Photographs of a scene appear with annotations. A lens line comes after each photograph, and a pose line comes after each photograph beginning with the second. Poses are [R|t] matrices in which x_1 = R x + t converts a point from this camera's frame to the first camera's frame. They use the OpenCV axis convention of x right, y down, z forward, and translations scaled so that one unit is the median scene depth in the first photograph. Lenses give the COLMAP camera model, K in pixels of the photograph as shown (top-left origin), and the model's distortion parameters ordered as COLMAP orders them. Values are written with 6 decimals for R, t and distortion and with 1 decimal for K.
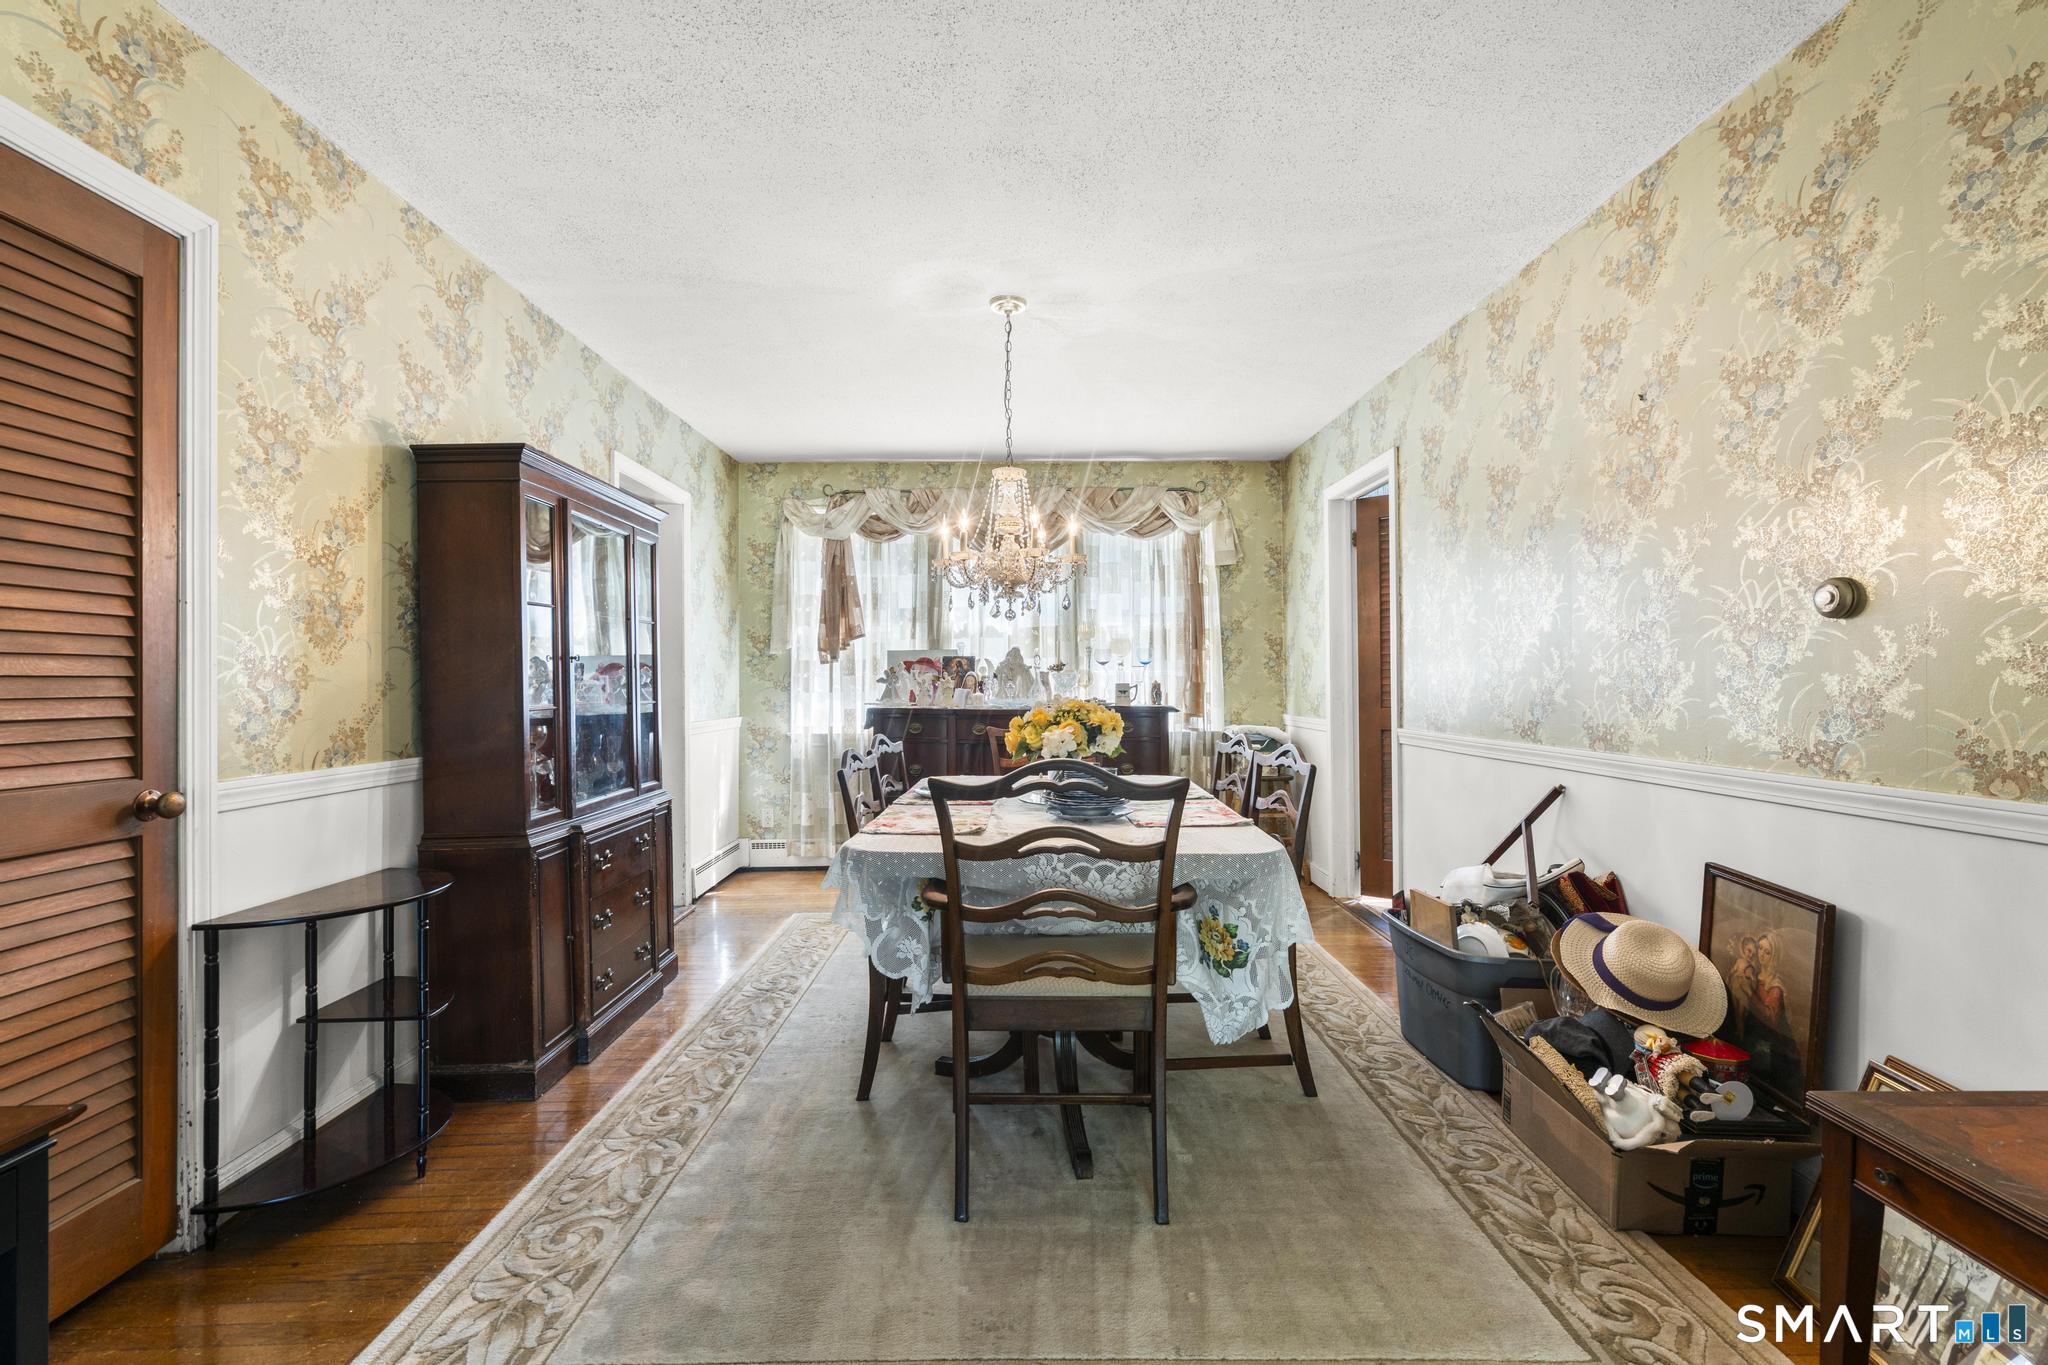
lens RADIAL K [[926.2, 0, 1033.5], [0, 926.2, 681.5], [0, 0, 1]] dist [-0.007225, 0.007178]
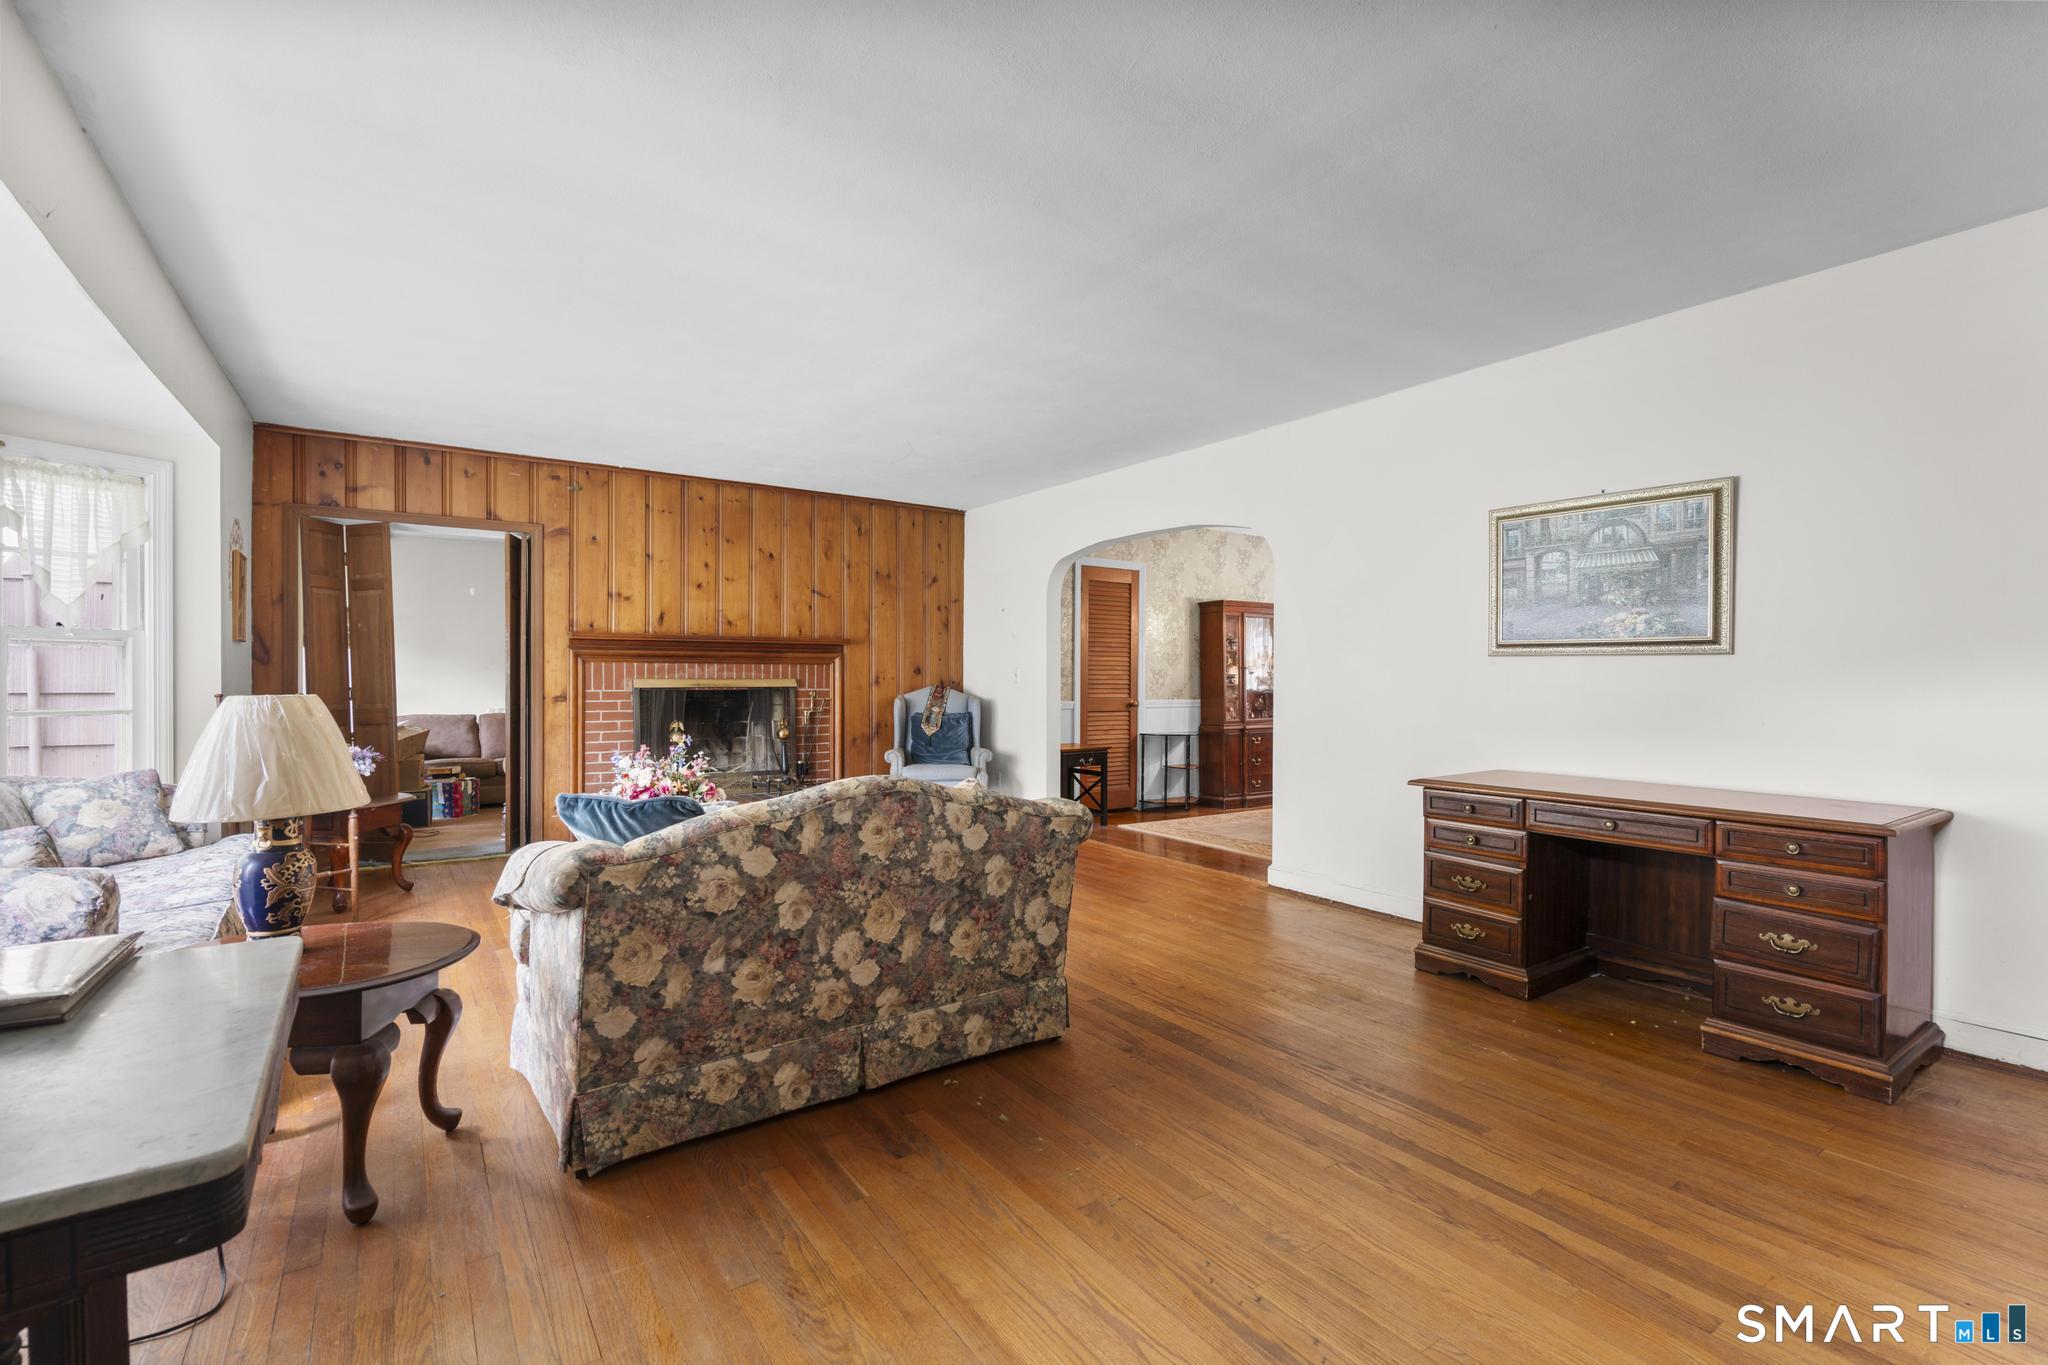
lens RADIAL K [[926.2, 0, 1033.5], [0, 926.2, 681.5], [0, 0, 1]] dist [-0.007225, 0.007178]
pose [[0.562242, 0.019082, -0.826753, 1.744041], [-0.008657, 0.999815, 0.017189, -0.032199], [0.826928, -0.002507, 0.562303, -1.341564]]
